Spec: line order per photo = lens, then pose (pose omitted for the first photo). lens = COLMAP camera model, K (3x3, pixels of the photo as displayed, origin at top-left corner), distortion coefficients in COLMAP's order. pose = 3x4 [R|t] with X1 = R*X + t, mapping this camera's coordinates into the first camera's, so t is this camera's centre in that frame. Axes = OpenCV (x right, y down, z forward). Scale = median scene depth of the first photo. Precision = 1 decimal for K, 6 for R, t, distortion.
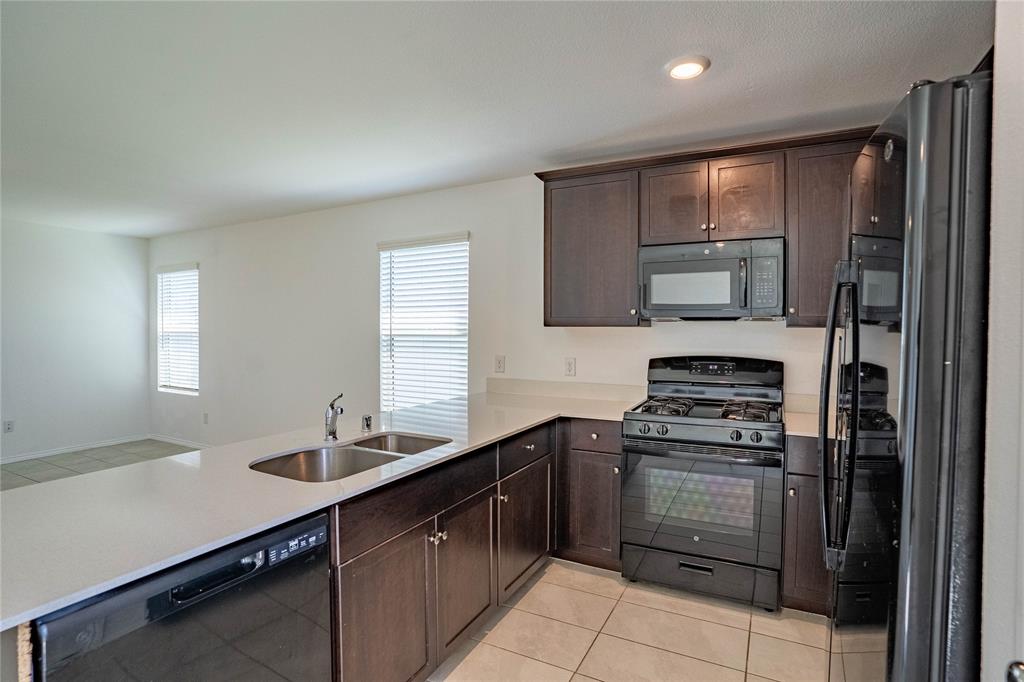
lens RADIAL K [[505.0, 0, 506.3], [0, 505.0, 337.2], [0, 0, 1]] dist [-0.068418, 0.026455]
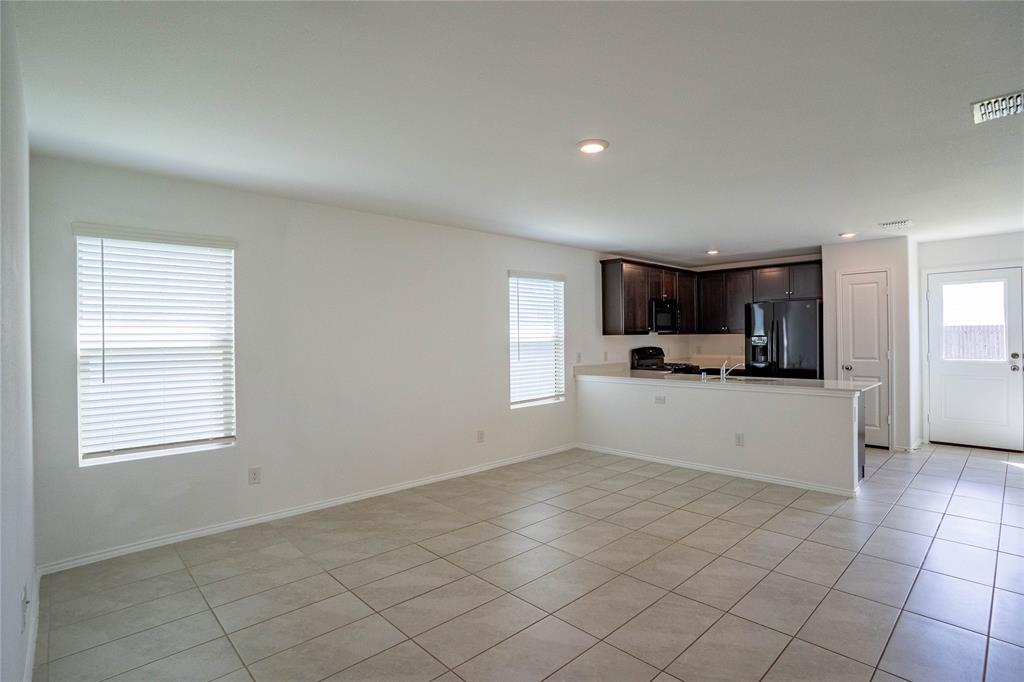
lens RADIAL K [[505.0, 0, 514.0], [0, 505.0, 333.5], [0, 0, 1]] dist [-0.068418, 0.026455]
pose [[0.315844, -0.000546, 0.948811, -1.674067], [0.027242, 0.999593, -0.008493, -0.018135], [-0.948420, 0.028530, 0.315731, 0.668384]]
